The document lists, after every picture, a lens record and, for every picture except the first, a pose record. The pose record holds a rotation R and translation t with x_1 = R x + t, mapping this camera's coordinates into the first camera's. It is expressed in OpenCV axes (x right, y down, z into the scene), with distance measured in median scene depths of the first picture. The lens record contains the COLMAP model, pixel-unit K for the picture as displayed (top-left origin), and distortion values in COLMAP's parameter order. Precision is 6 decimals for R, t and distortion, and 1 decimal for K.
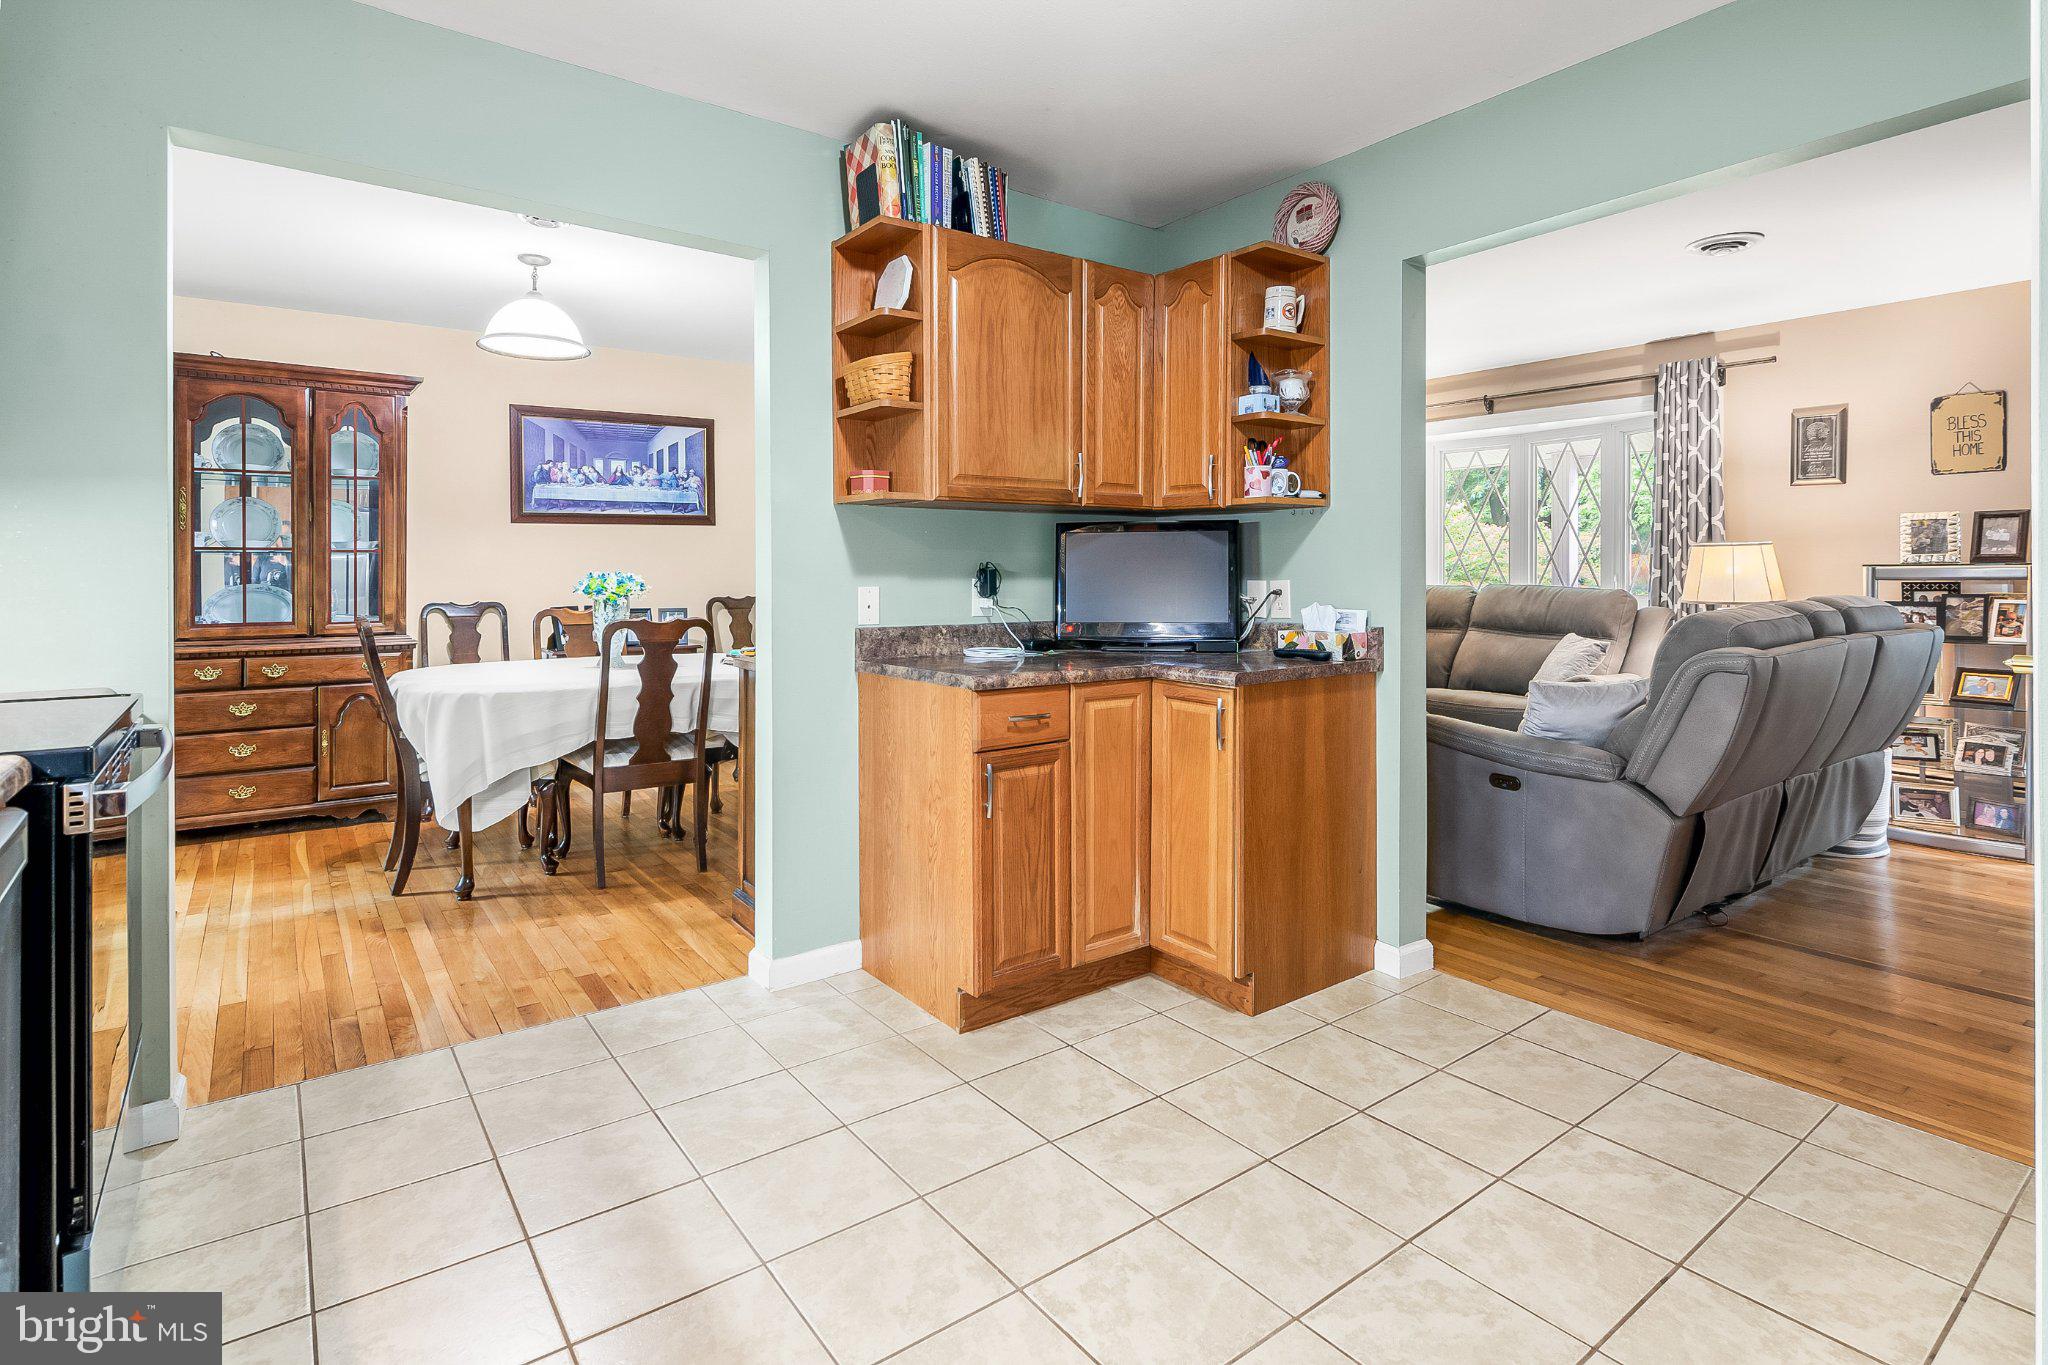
lens RADIAL K [[1009.4, 0, 1011.9], [0, 1009.4, 574.4], [0, 0, 1]] dist [0.003735, -0.005715]
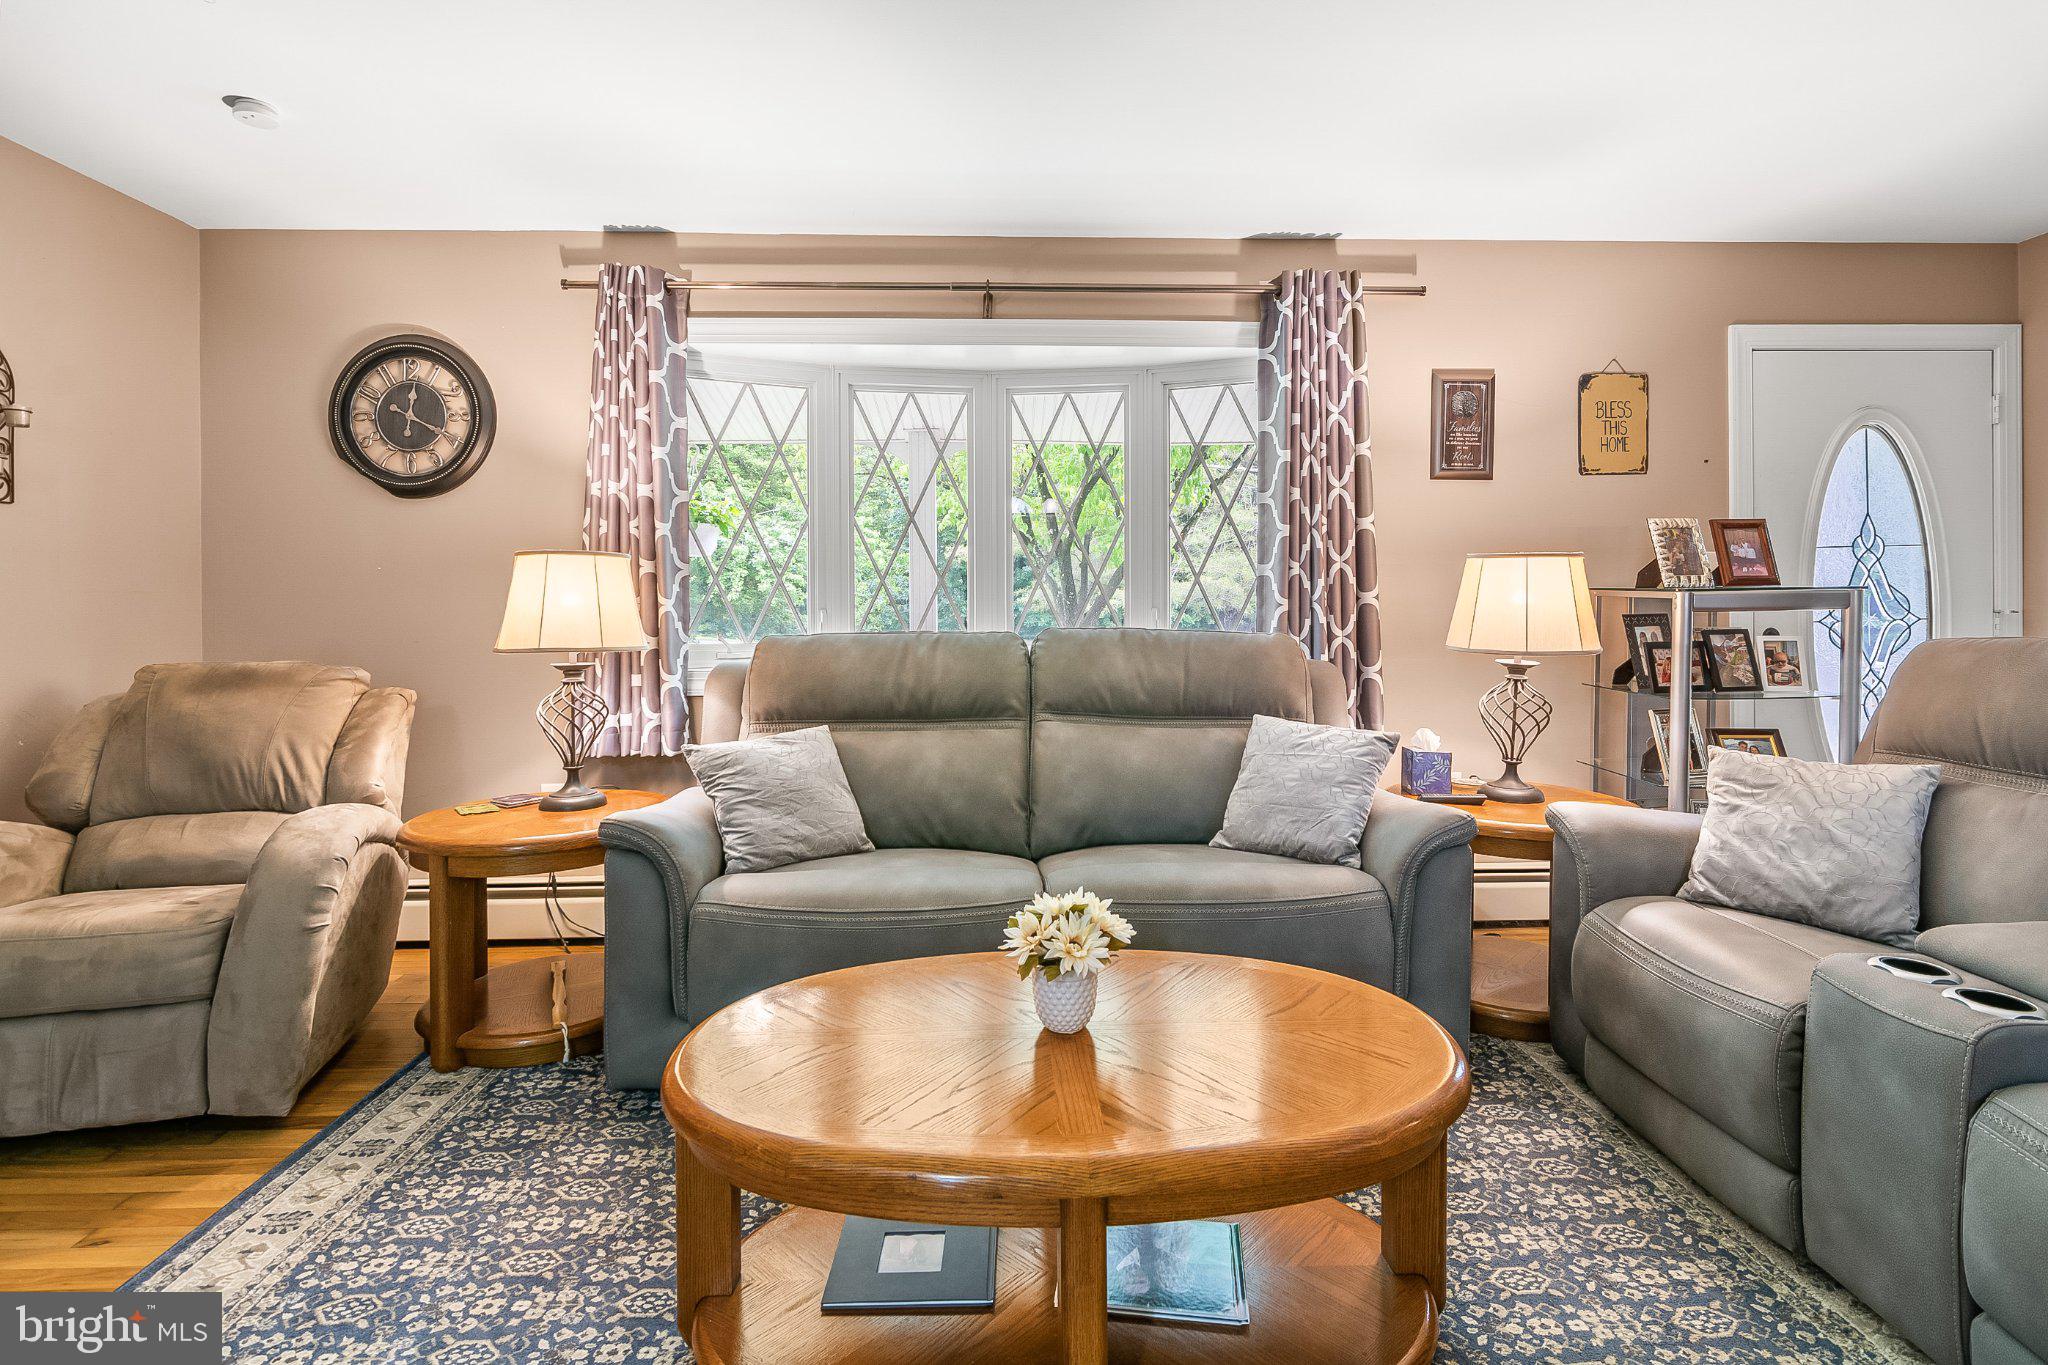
lens RADIAL K [[1009.4, 0, 1043.3], [0, 1009.4, 612.9], [0, 0, 1]] dist [0.003735, -0.005715]
pose [[0.550990, -0.009876, 0.834453, 0.039698], [0.010103, 0.999936, 0.005163, -0.001093], [-0.834451, 0.005586, 0.551054, 0.828487]]
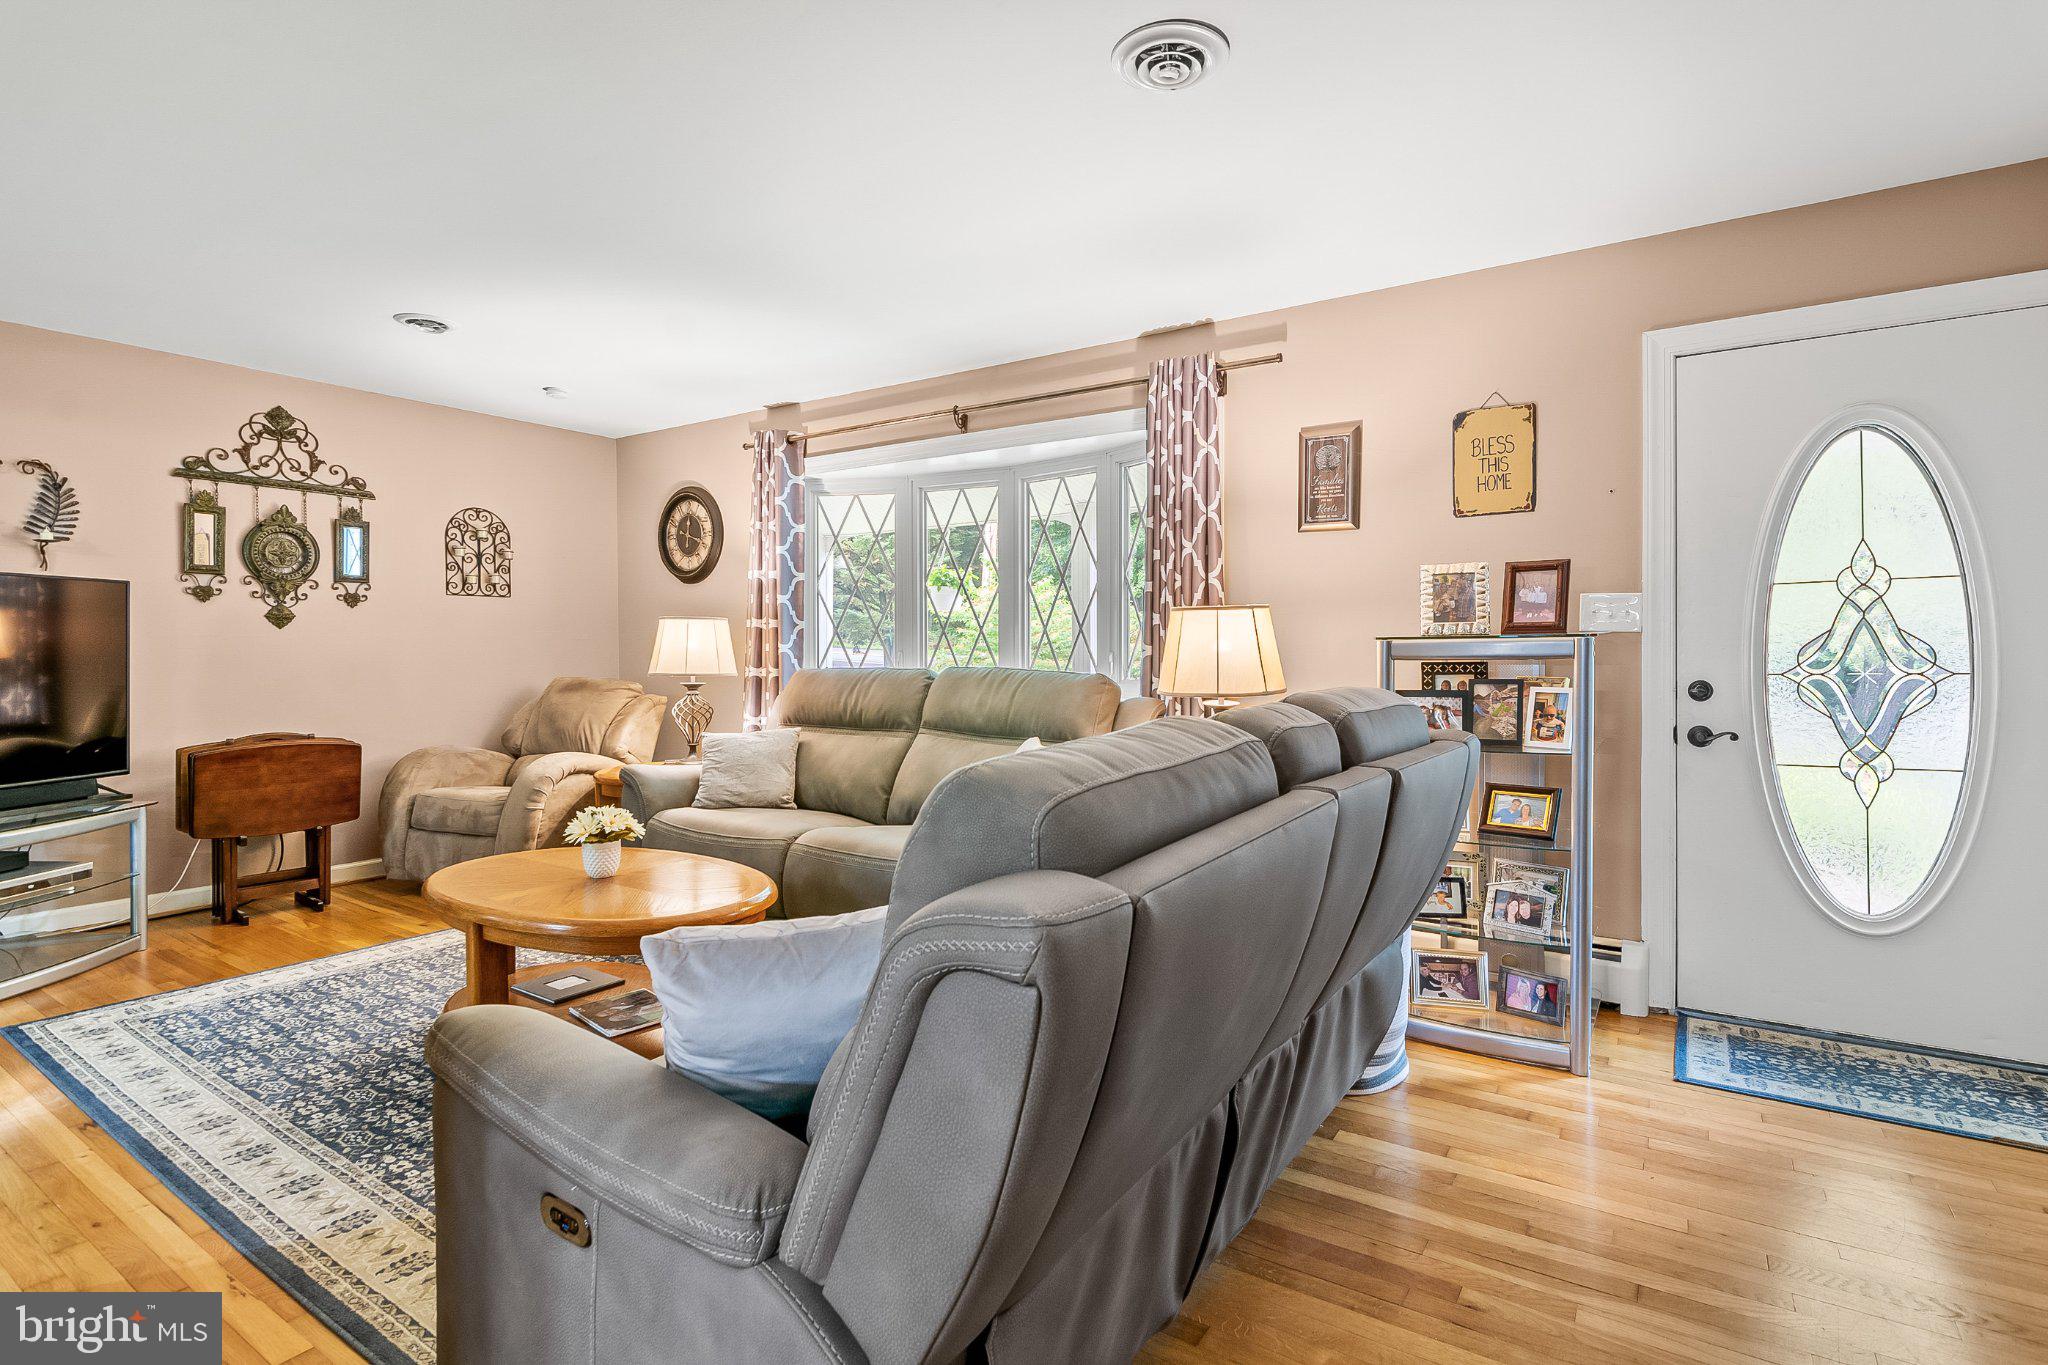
lens RADIAL K [[1009.4, 0, 1018.7], [0, 1009.4, 665.2], [0, 0, 1]] dist [0.003735, -0.005715]
pose [[0.938827, -0.007170, 0.344316, 0.320124], [0.003170, 0.999921, 0.012180, 0.000153], [-0.344376, -0.010343, 0.938775, 0.371305]]
